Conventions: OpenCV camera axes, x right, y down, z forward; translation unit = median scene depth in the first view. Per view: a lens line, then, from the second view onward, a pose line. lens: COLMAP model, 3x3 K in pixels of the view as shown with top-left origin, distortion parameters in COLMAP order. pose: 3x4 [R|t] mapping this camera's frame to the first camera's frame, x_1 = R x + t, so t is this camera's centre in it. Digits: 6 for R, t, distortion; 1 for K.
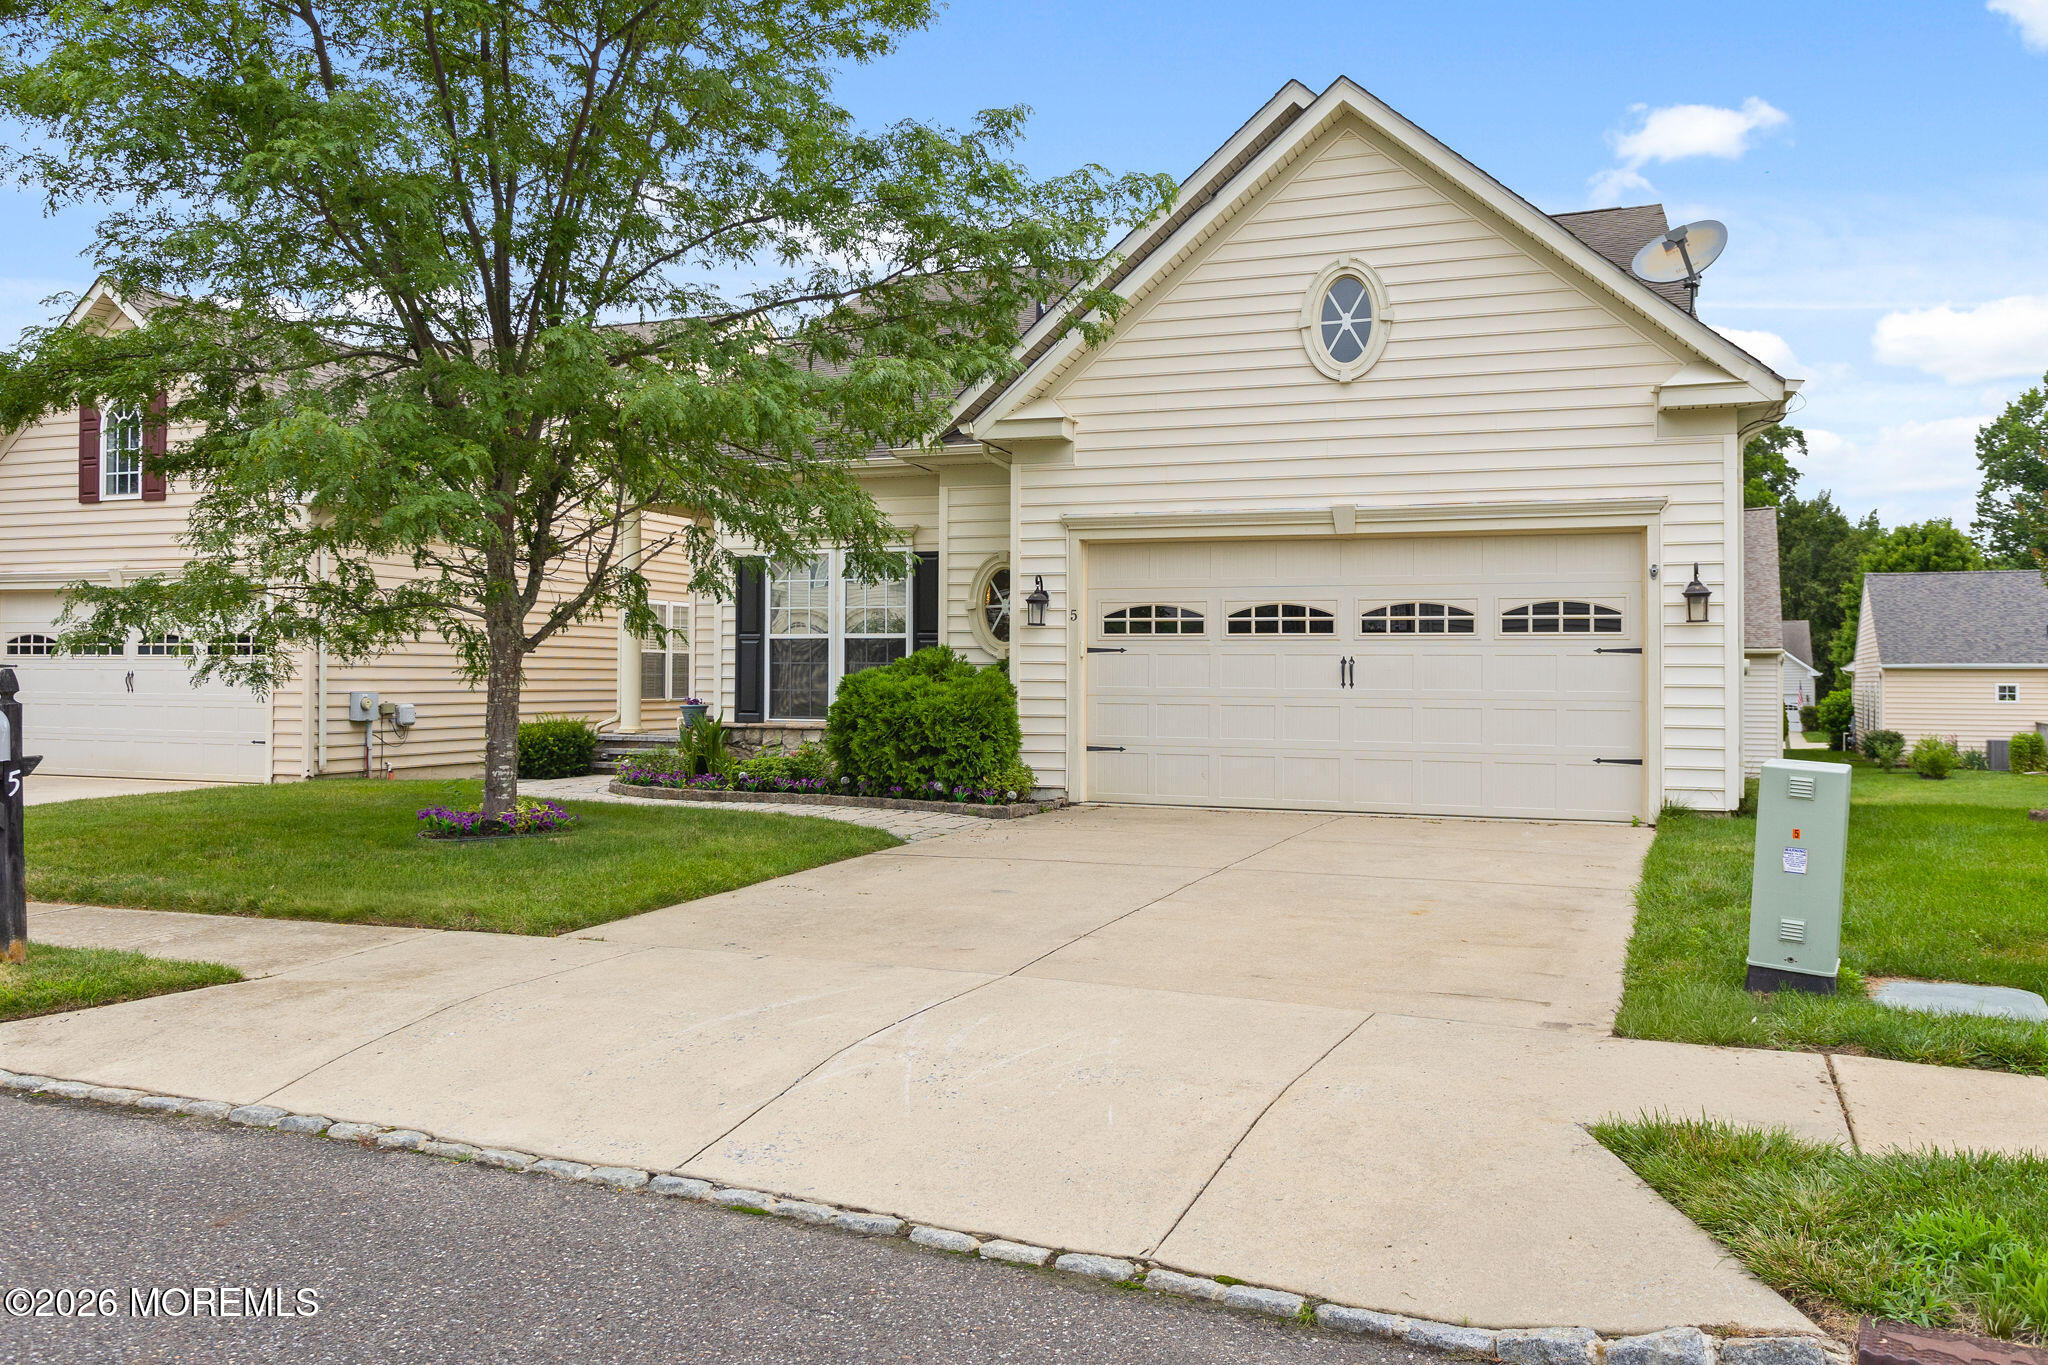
lens RADIAL K [[1290.8, 0, 1024.0], [0, 1290.8, 682.5], [0, 0, 1]] dist [0.000546, 0.001821]
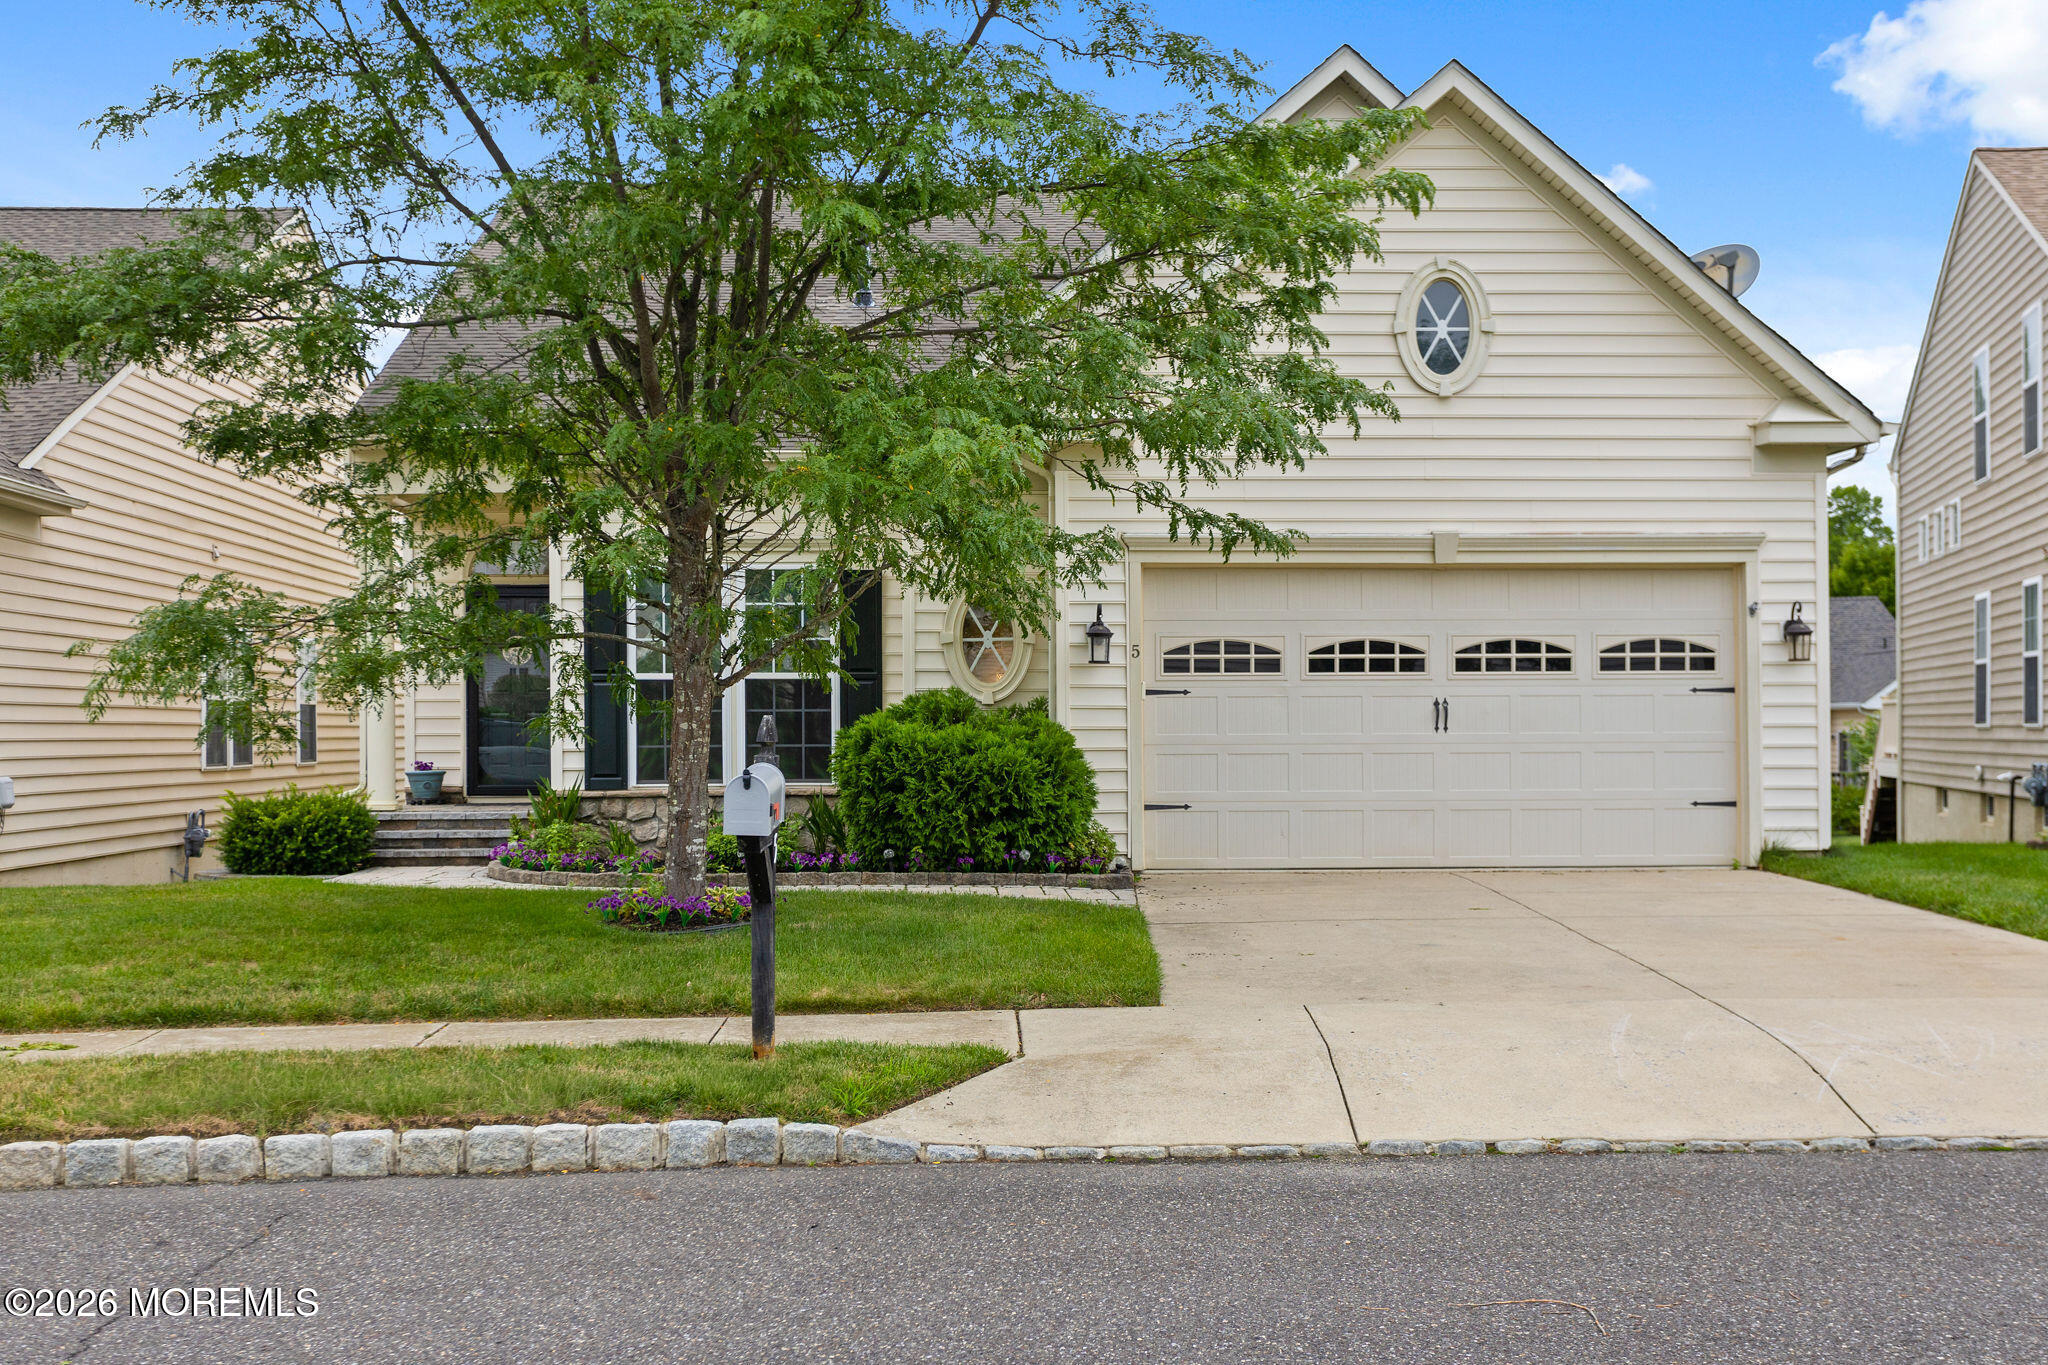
lens RADIAL K [[1664.3, 0, 1021.8], [0, 1664.3, 760.7], [0, 0, 1]] dist [0.008619, -0.007853]
pose [[0.944372, -0.017037, 0.328438, -0.419541], [0.012942, 0.999809, 0.014650, 0.003310], [-0.328624, -0.009584, 0.944412, -0.014688]]
